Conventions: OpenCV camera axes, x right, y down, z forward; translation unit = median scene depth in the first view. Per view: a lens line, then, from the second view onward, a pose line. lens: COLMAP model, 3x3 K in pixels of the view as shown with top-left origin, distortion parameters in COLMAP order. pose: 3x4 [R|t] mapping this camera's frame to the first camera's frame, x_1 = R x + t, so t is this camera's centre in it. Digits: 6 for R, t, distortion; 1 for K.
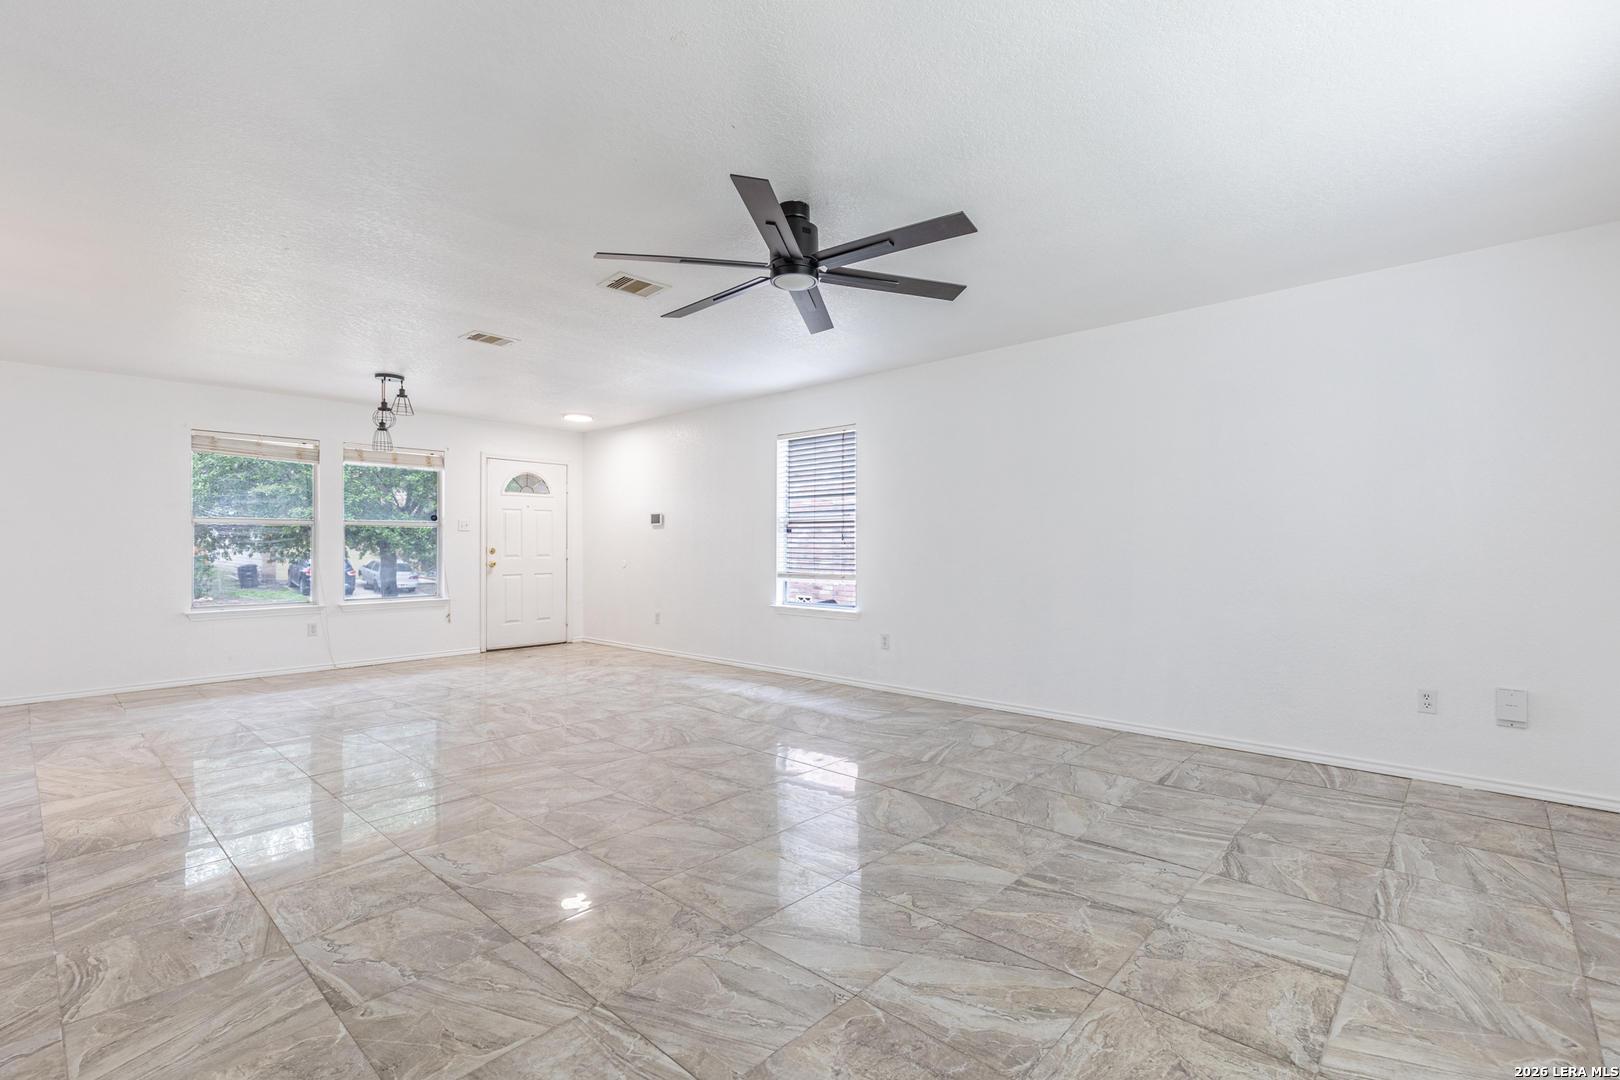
lens RADIAL K [[726.0, 0, 818.3], [0, 726.0, 539.7], [0, 0, 1]] dist [0.004703, -0.000042]
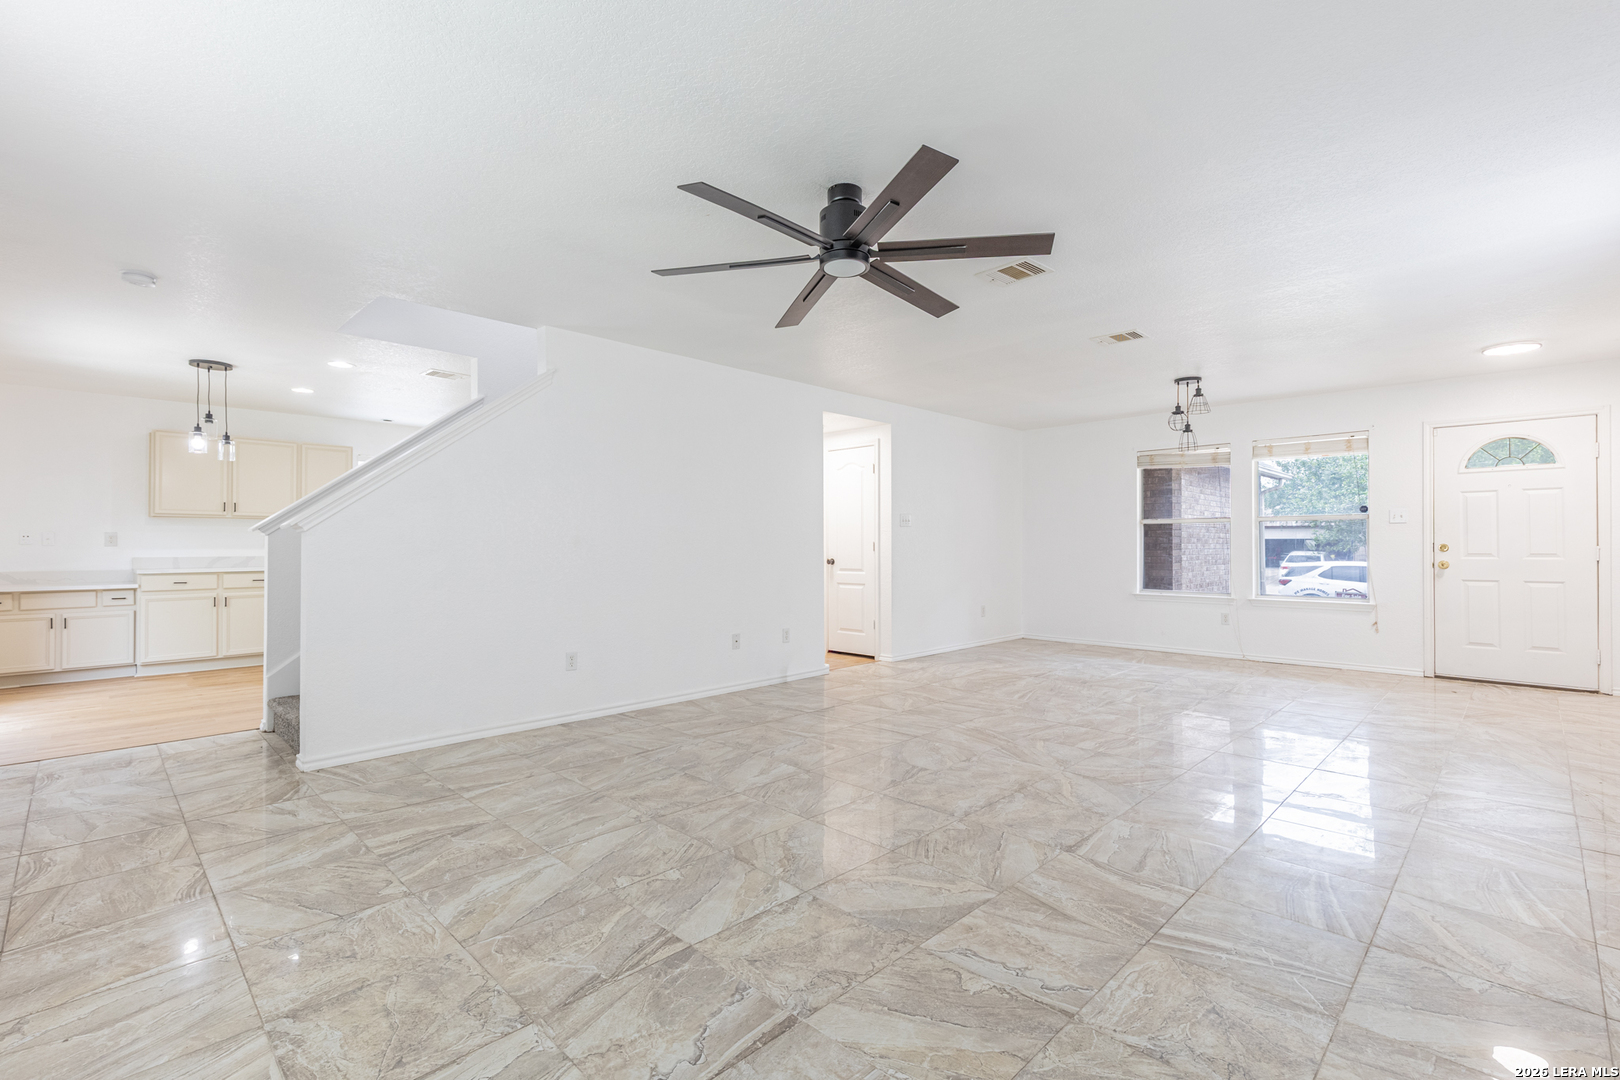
lens RADIAL K [[726.0, 0, 820.8], [0, 726.0, 537.9], [0, 0, 1]] dist [0.004703, -0.000042]
pose [[-0.032090, -0.005466, -0.999470, 0.963270], [0.010963, 0.999923, -0.005821, 0.006575], [0.999425, -0.011144, -0.032028, 1.031071]]
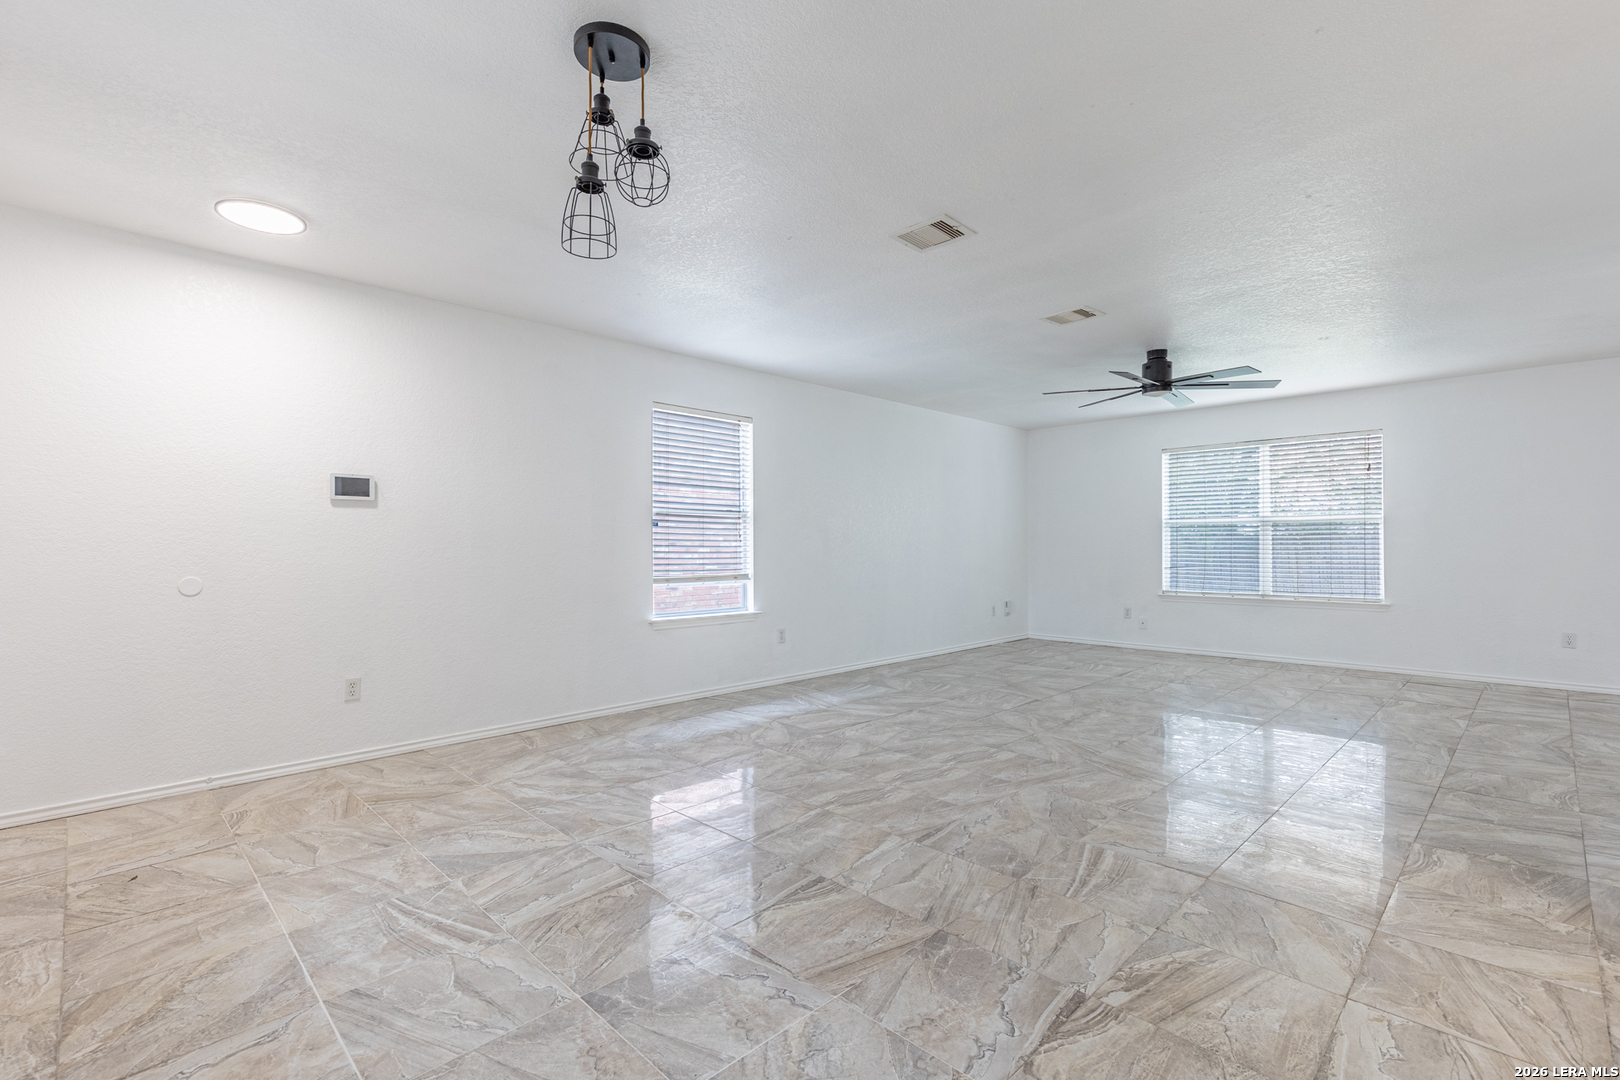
lens RADIAL K [[726.0, 0, 808.9], [0, 726.0, 547.1], [0, 0, 1]] dist [0.004703, -0.000042]
pose [[0.053606, -0.000478, 0.998562, -1.899349], [-0.008635, 0.999962, 0.000942, 0.023239], [-0.998525, -0.008674, 0.053600, 1.812186]]
